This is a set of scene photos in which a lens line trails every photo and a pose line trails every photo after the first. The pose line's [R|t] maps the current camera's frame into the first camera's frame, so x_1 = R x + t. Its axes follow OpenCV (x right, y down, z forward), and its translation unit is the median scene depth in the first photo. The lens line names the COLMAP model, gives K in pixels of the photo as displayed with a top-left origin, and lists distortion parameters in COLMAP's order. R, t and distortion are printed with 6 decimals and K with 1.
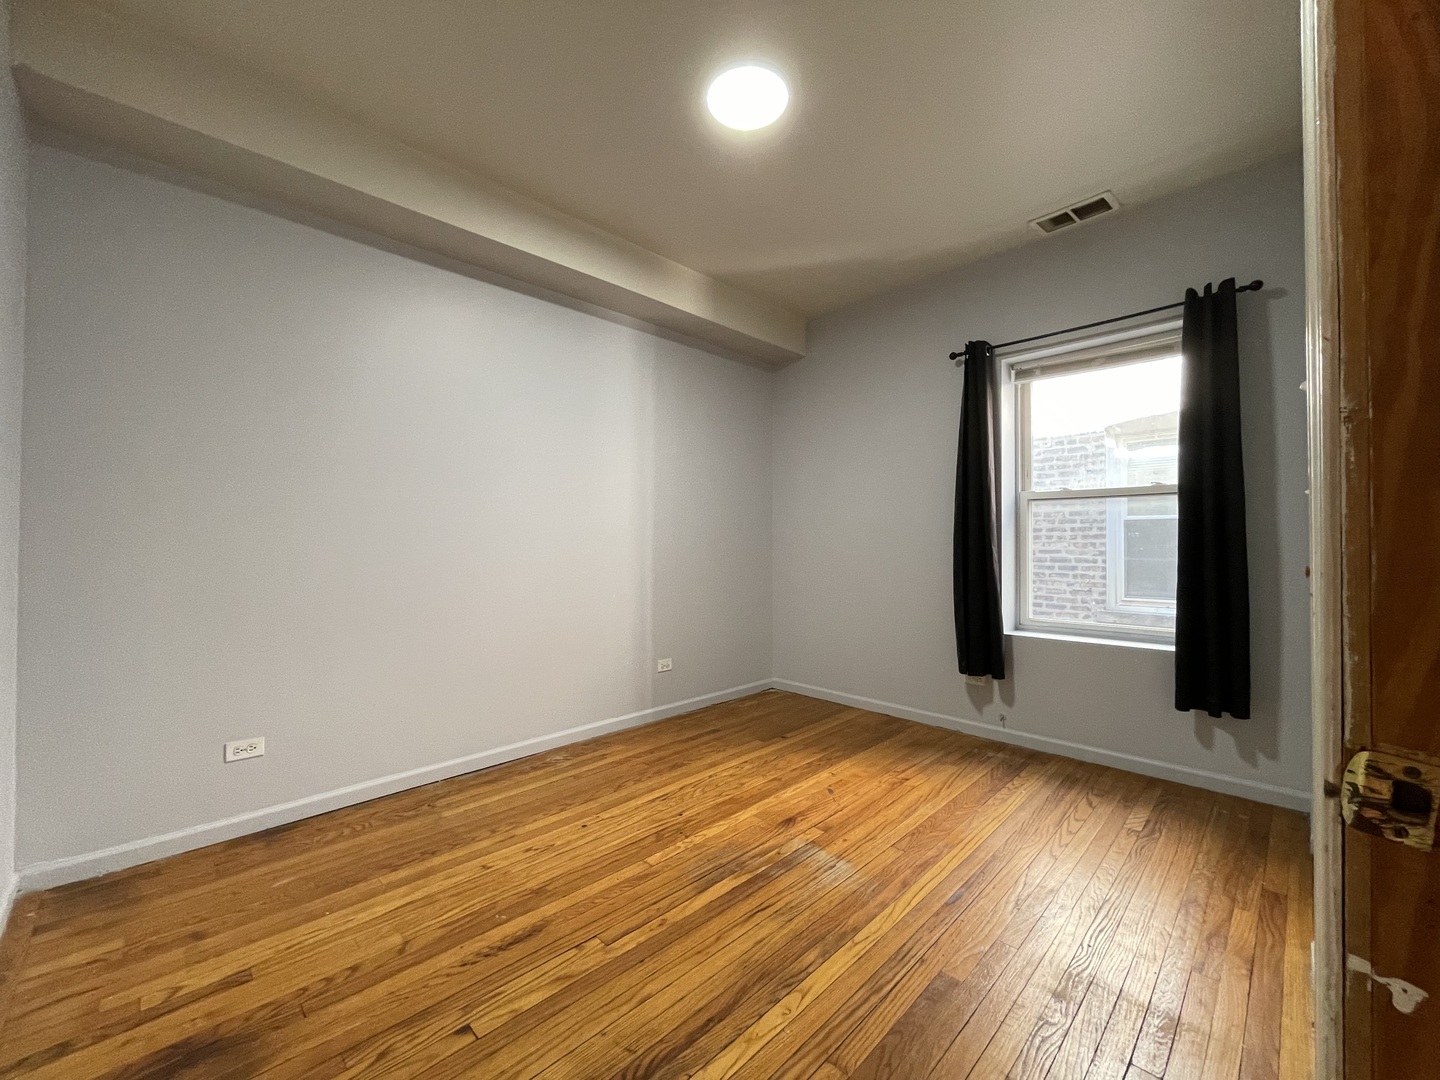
lens RADIAL K [[587.0, 0, 715.5], [0, 587.0, 539.4], [0, 0, 1]] dist [-0.001852, 0.001023]
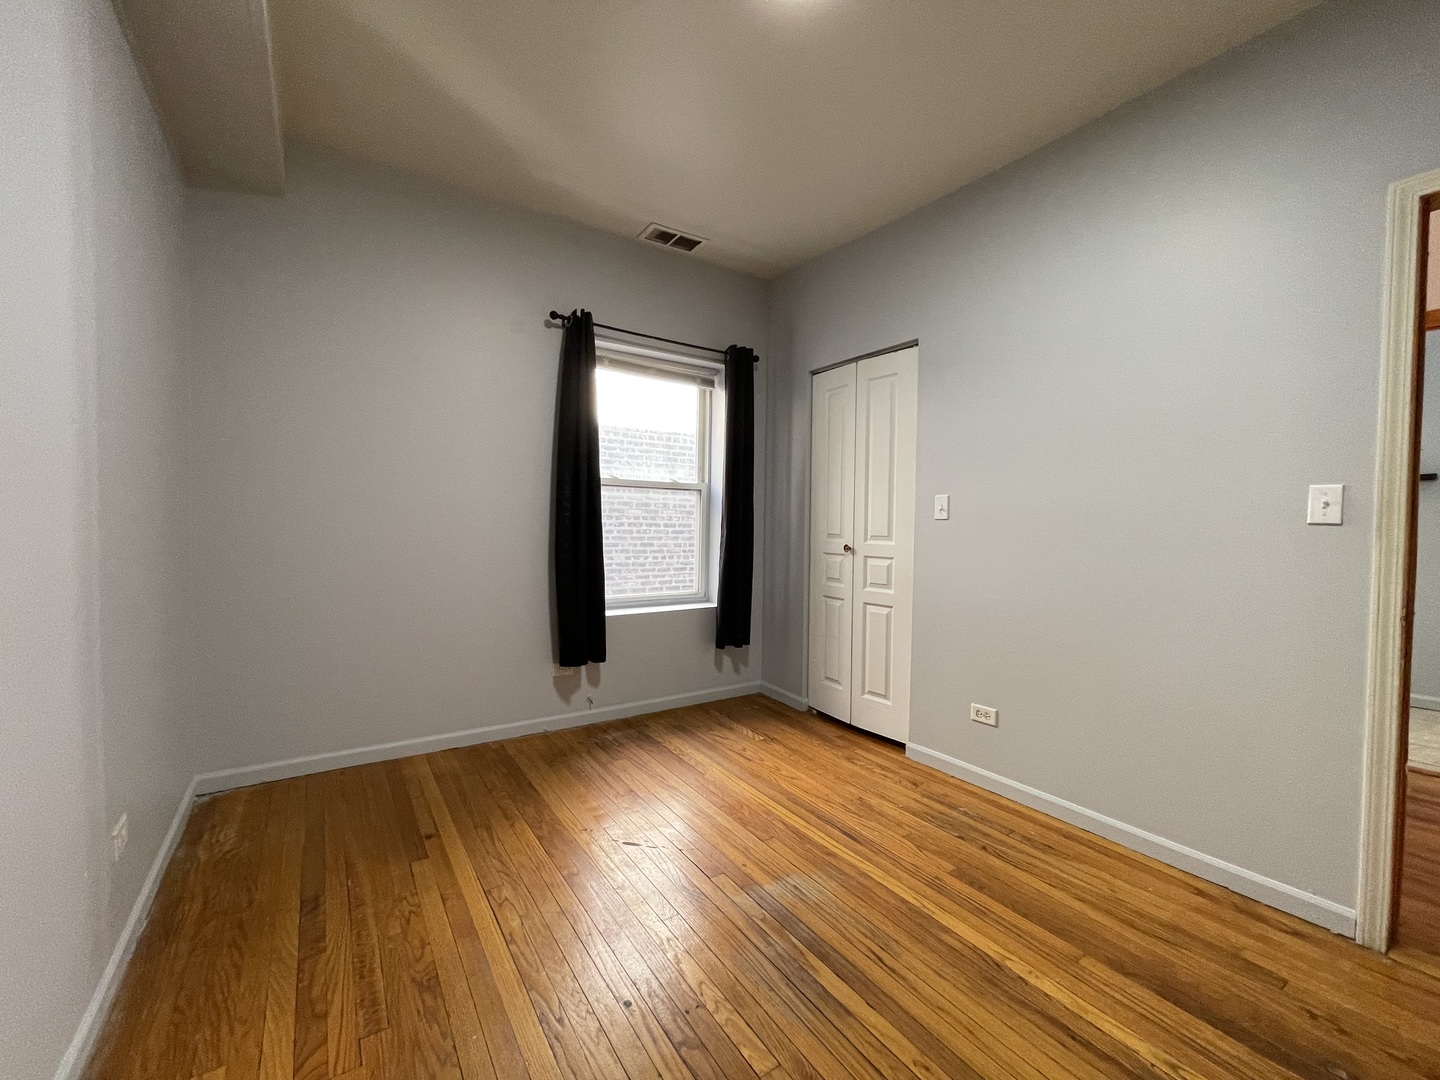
lens RADIAL K [[587.0, 0, 716.4], [0, 587.0, 538.2], [0, 0, 1]] dist [-0.001852, 0.001023]
pose [[0.179951, -0.026131, 0.983328, -0.496485], [-0.027737, 0.999115, 0.031626, -0.011553], [-0.983284, -0.032965, 0.179067, 0.676254]]
